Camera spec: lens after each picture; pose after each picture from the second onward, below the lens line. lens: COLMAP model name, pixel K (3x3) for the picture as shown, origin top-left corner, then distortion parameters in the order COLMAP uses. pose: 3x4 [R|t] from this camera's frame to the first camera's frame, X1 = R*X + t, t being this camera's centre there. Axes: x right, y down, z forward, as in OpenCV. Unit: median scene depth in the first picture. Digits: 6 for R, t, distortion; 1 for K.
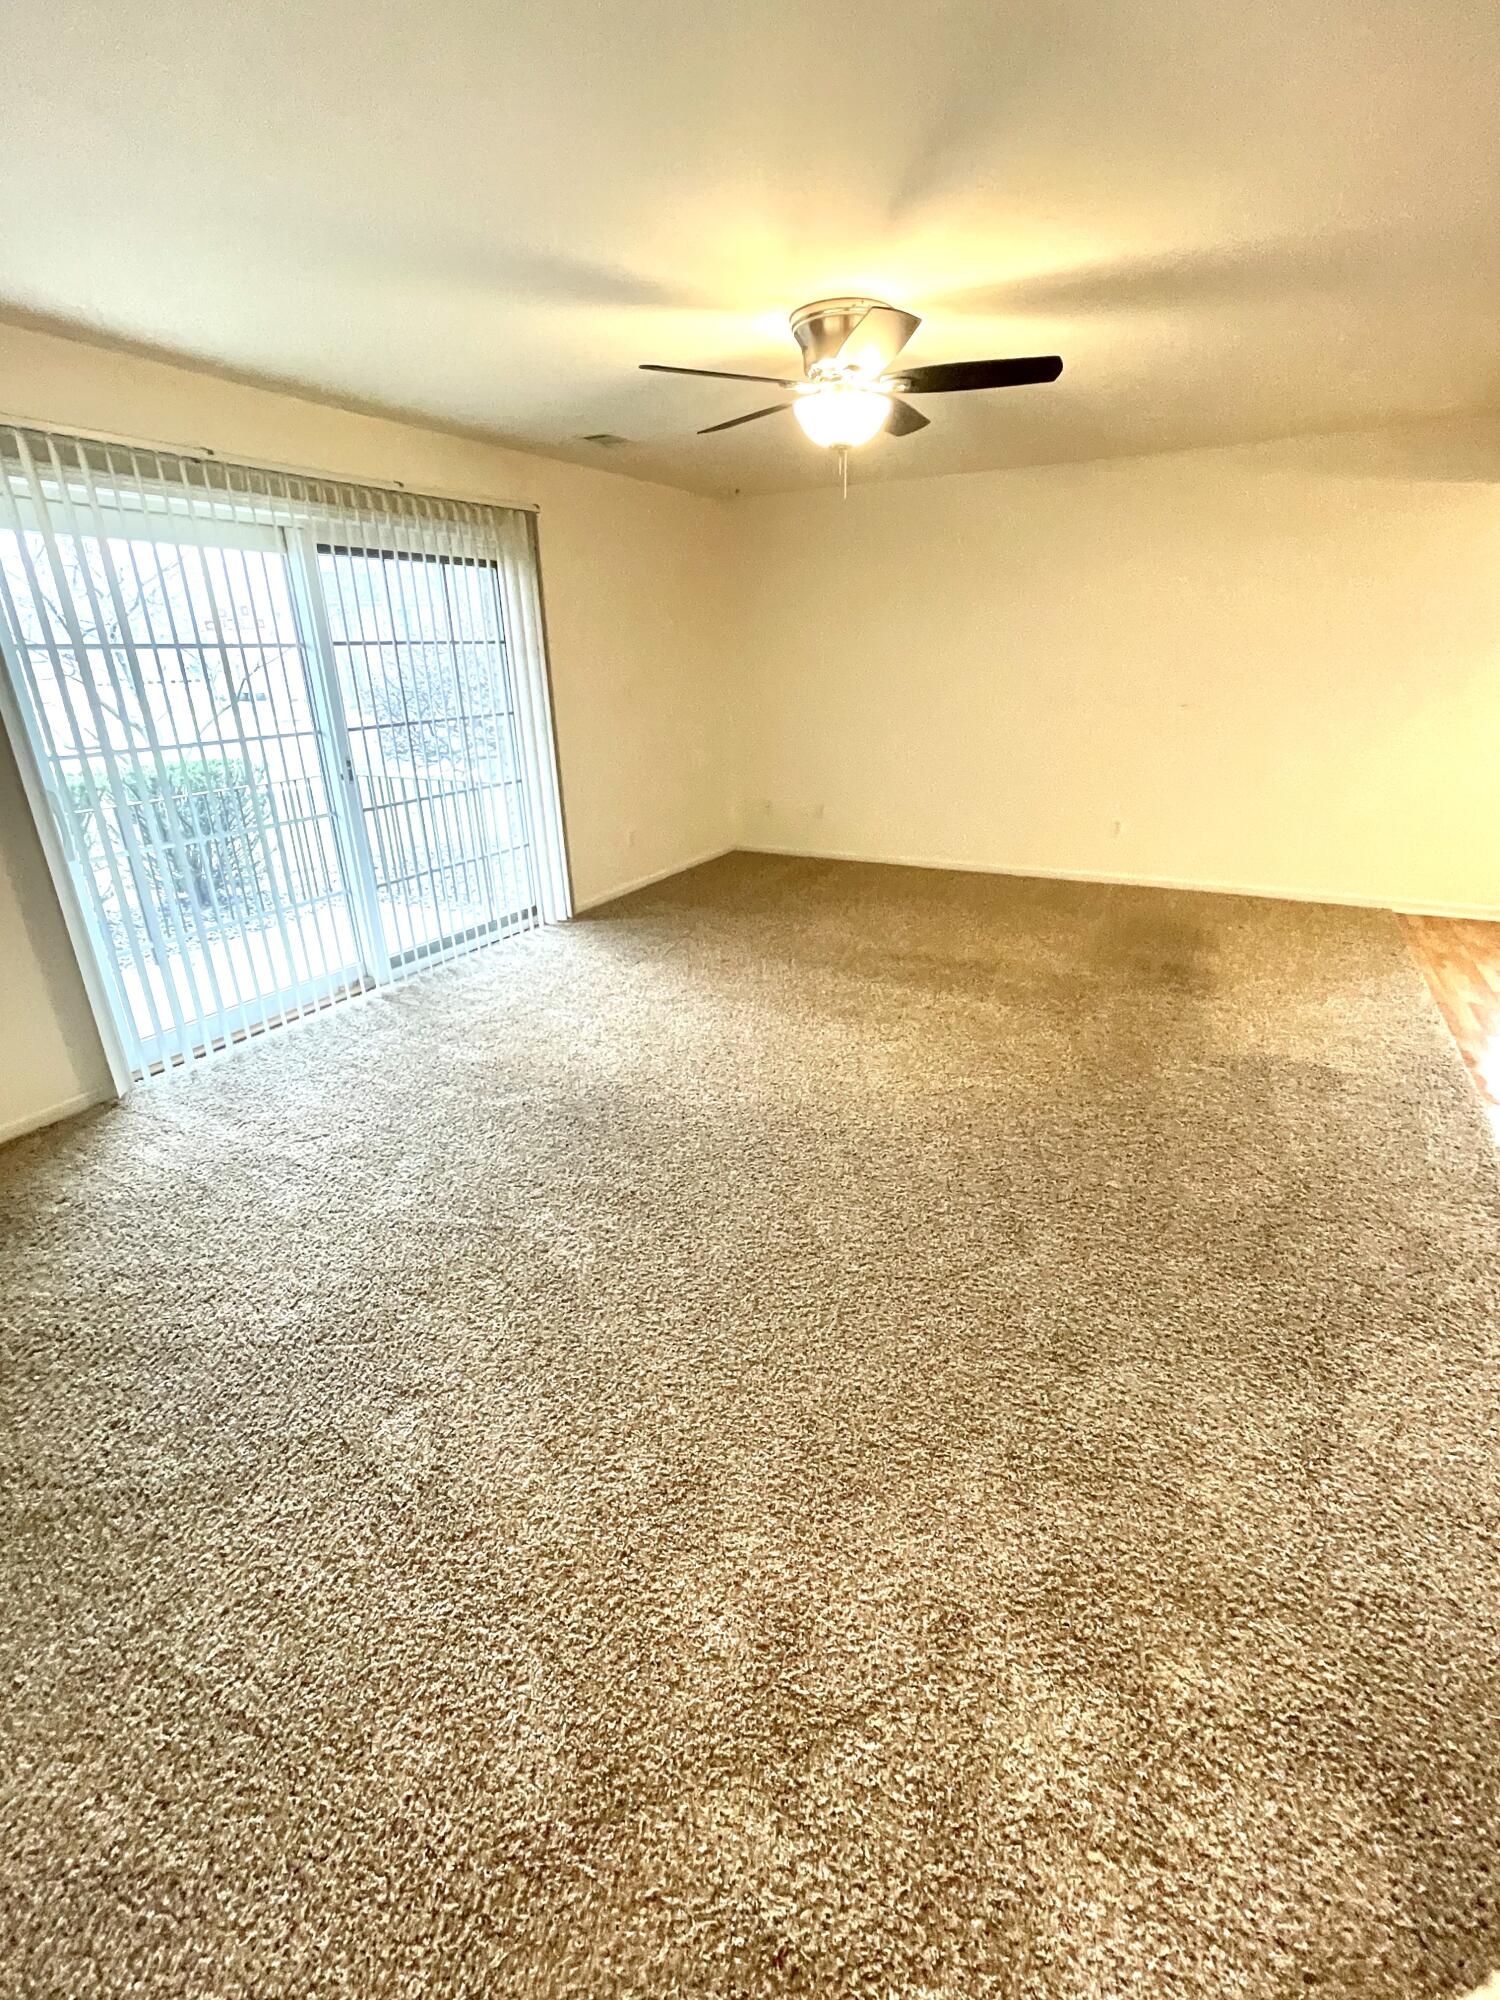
lens RADIAL K [[903.2, 0, 751.3], [0, 903.2, 1002.5], [0, 0, 1]] dist [0.001391, -0.000704]
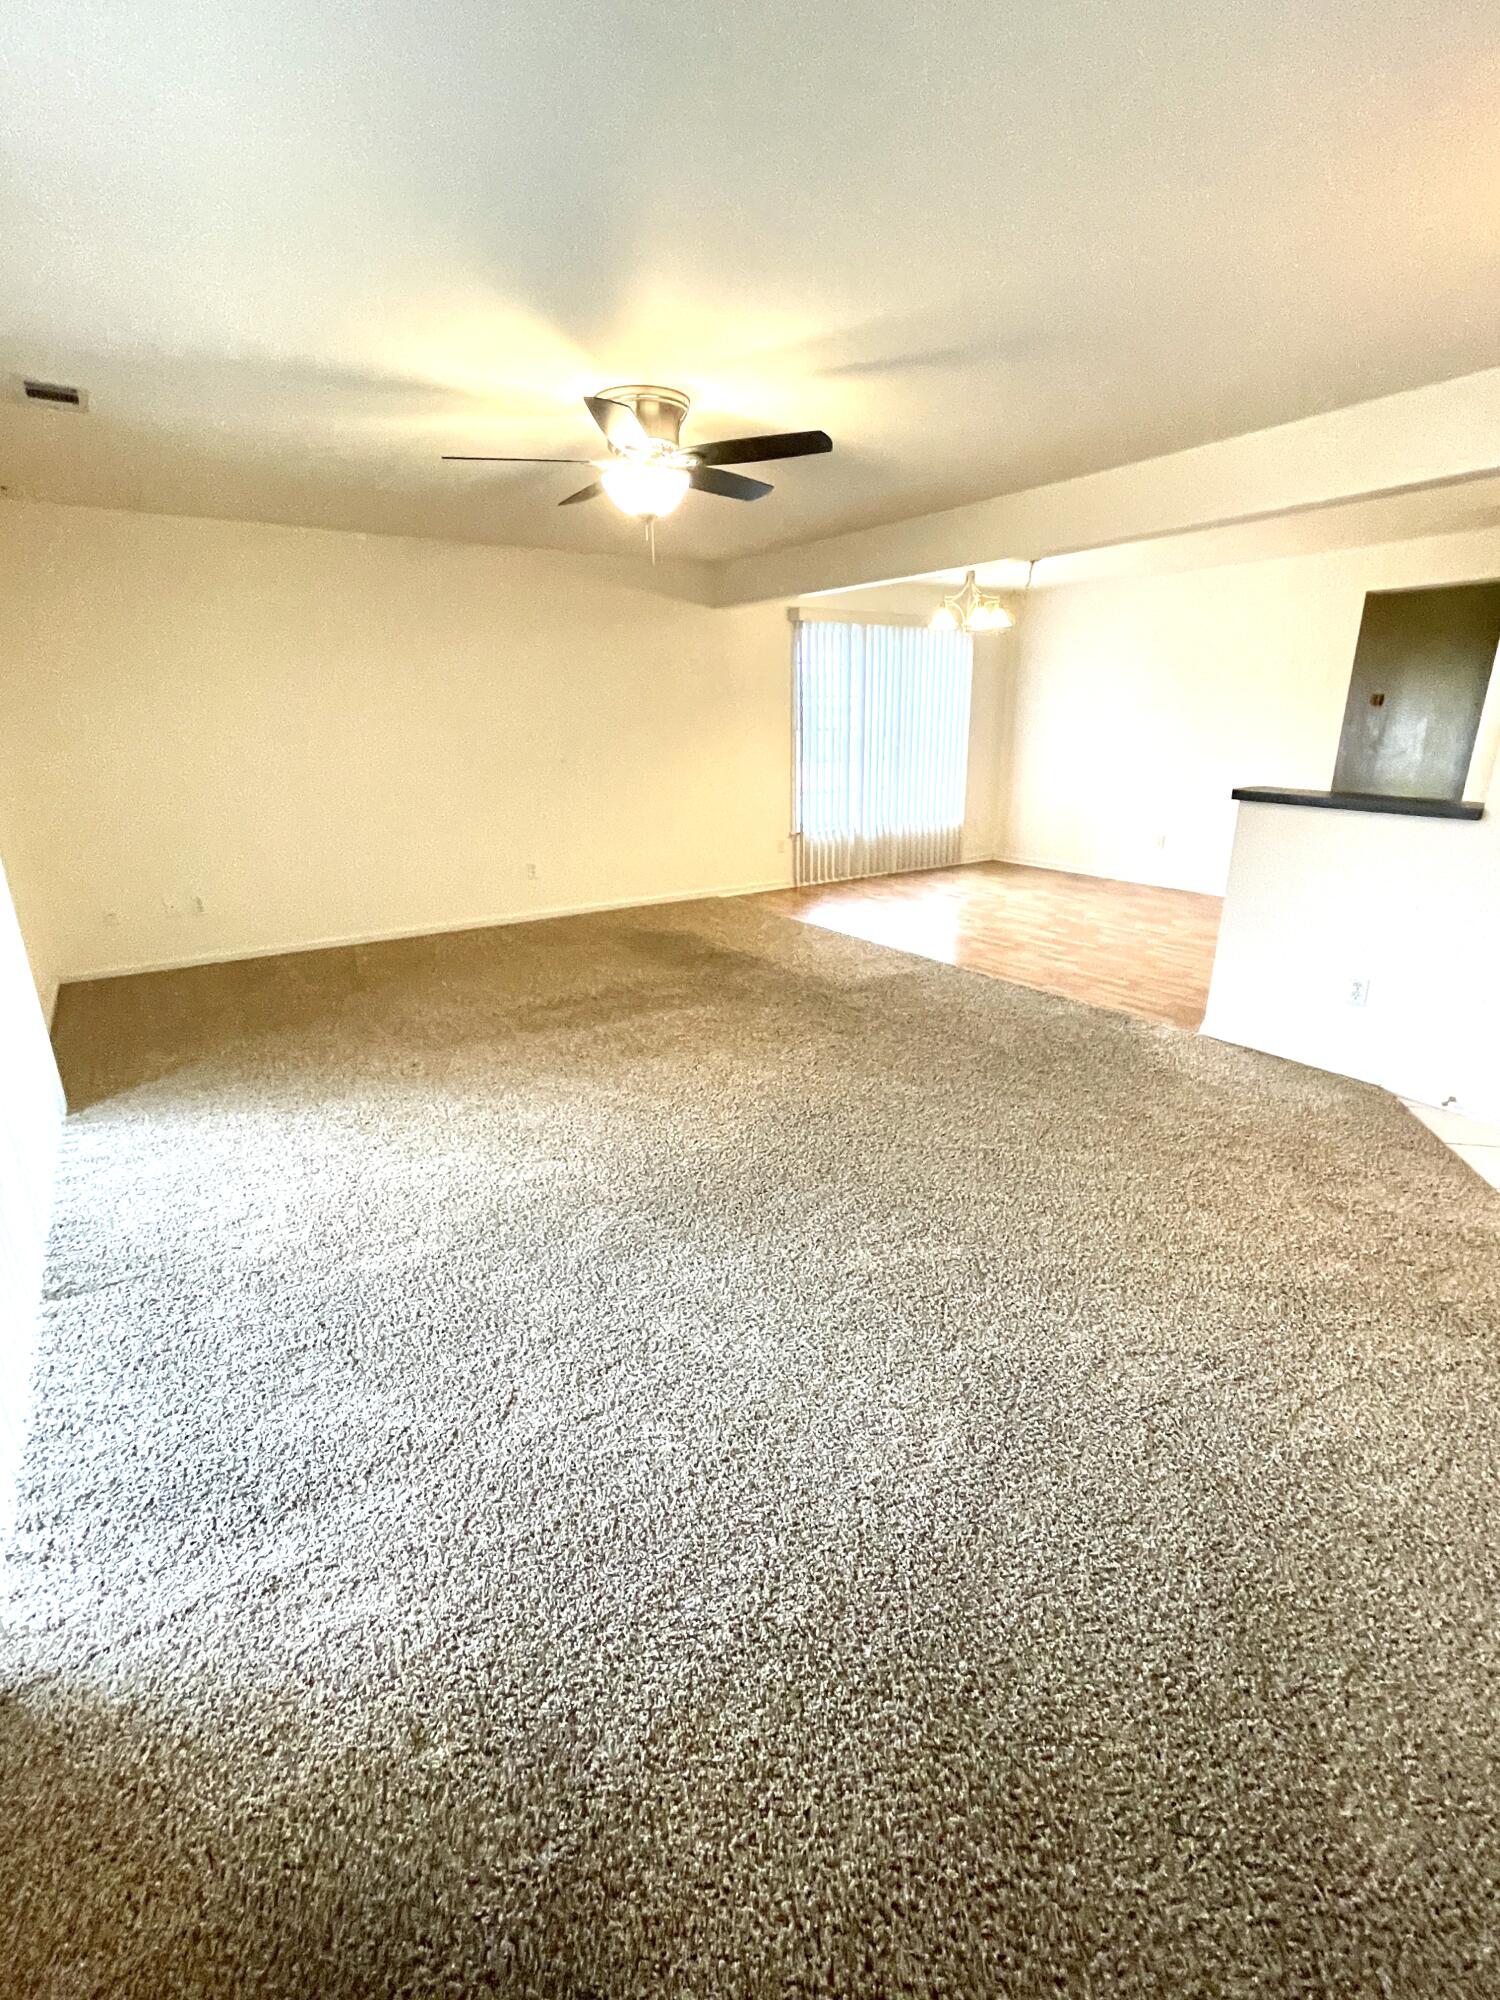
lens RADIAL K [[903.2, 0, 751.5], [0, 903.2, 999.0], [0, 0, 1]] dist [0.001391, -0.000704]
pose [[0.466827, -0.248093, 0.848836, -0.667010], [0.318876, 0.942496, 0.100098, -0.101767], [-0.824858, 0.223945, 0.519093, 0.339103]]
